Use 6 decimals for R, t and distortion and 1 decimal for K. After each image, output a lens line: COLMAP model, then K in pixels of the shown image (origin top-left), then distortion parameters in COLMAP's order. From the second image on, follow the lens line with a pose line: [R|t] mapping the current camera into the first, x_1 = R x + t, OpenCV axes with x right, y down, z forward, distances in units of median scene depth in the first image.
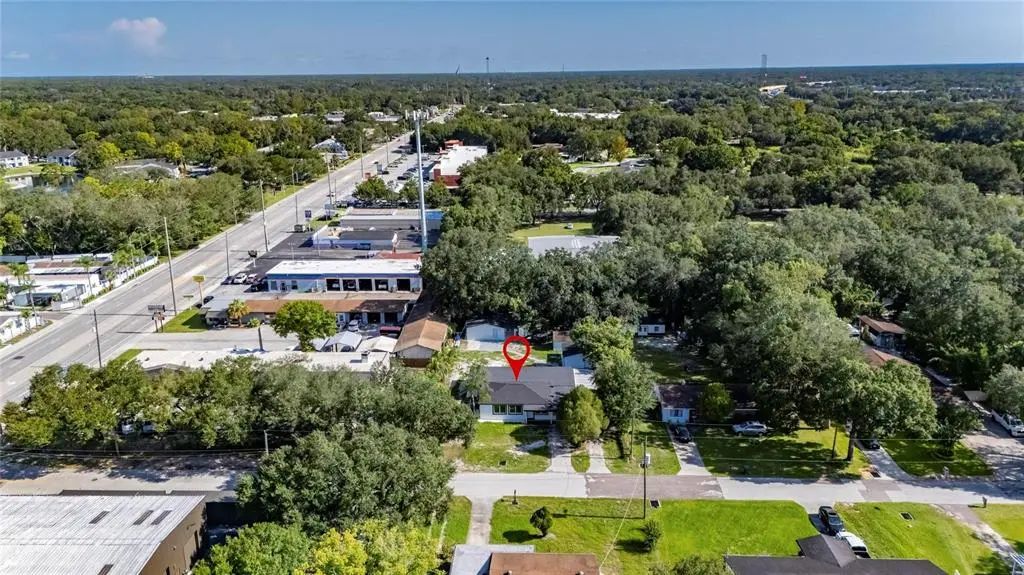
lens RADIAL K [[746.1, 0, 512.0], [0, 746.1, 287.5], [0, 0, 1]] dist [0.112150, -0.145781]
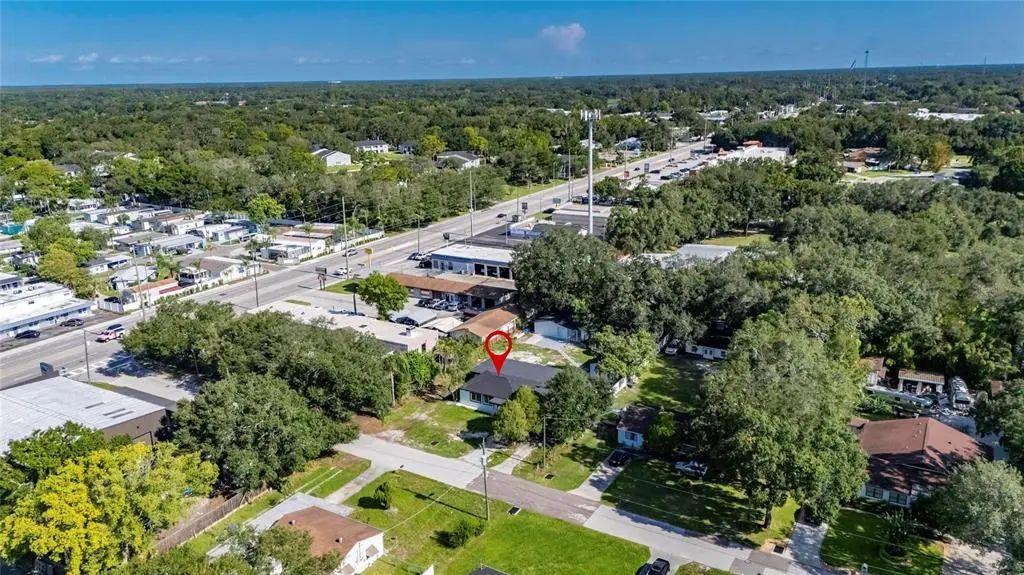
lens RADIAL K [[746.1, 0, 512.0], [0, 746.1, 287.5], [0, 0, 1]] dist [0.112150, -0.145781]
pose [[0.878446, 0.124221, -0.461412, 0.395070], [-0.123046, 0.991860, 0.032771, -0.024360], [0.461727, 0.027987, 0.886580, 0.071195]]
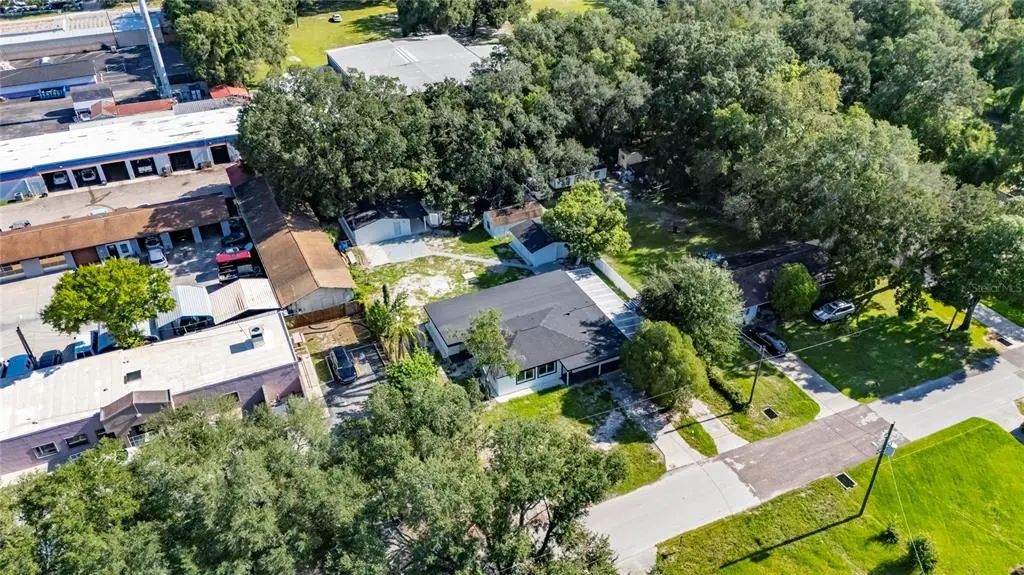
lens RADIAL K [[750.7, 0, 512.0], [0, 750.7, 287.5], [0, 0, 1]] dist [0.069294, -0.054009]
pose [[0.896144, -0.247467, 0.368356, -0.200489], [0.124694, 0.937052, 0.326168, -0.100828], [-0.425885, -0.246362, 0.870591, 0.360752]]
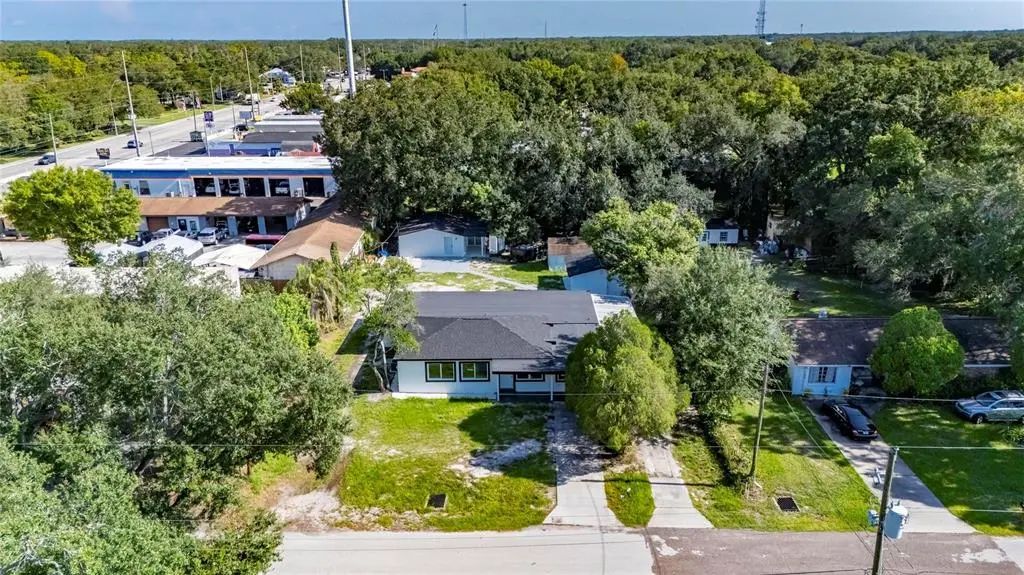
lens RADIAL K [[750.7, 0, 512.0], [0, 750.7, 287.5], [0, 0, 1]] dist [0.069294, -0.054009]
pose [[0.999715, -0.005242, 0.023294, 0.013911], [0.004350, 0.999262, 0.038165, 0.074939], [-0.023477, -0.038052, 0.999000, 0.429076]]
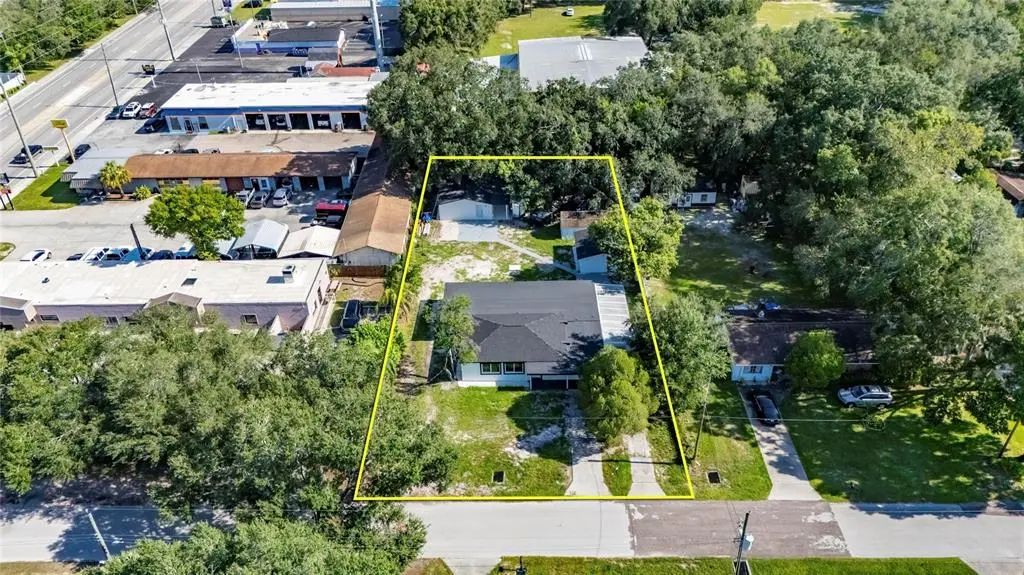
lens RADIAL K [[750.7, 0, 512.0], [0, 750.7, 287.5], [0, 0, 1]] dist [0.069294, -0.054009]
pose [[0.999544, -0.023995, 0.018307, -0.006170], [0.017352, 0.953176, 0.301917, -0.087779], [-0.024695, -0.301462, 0.953158, 0.302986]]
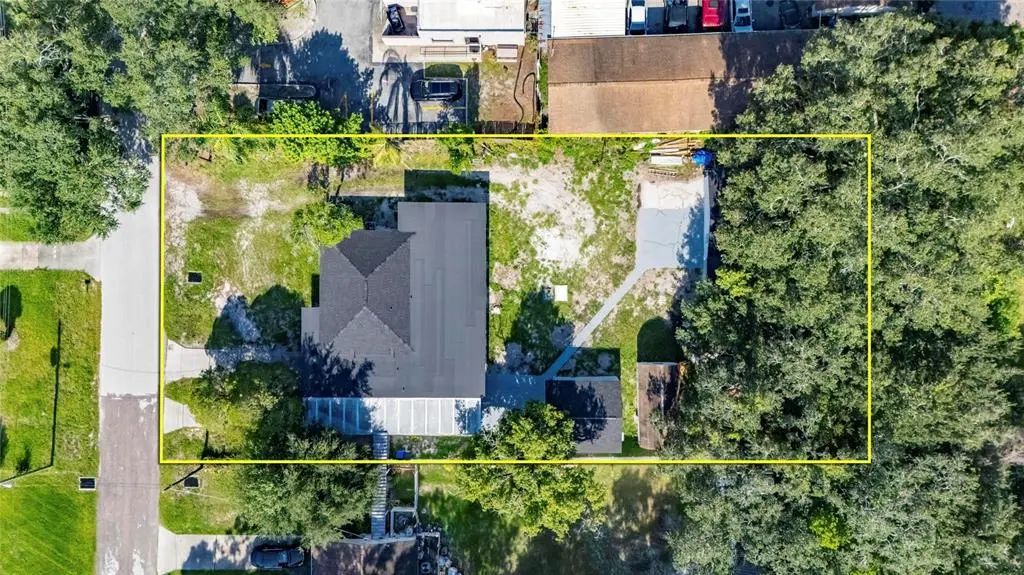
lens RADIAL K [[750.7, 0, 512.0], [0, 750.7, 287.5], [0, 0, 1]] dist [0.069294, -0.054009]
pose [[0.032255, 0.999467, 0.004955, 0.001883], [-0.255054, 0.003438, 0.966921, -0.365494], [0.966389, -0.032452, 0.255029, 0.792401]]
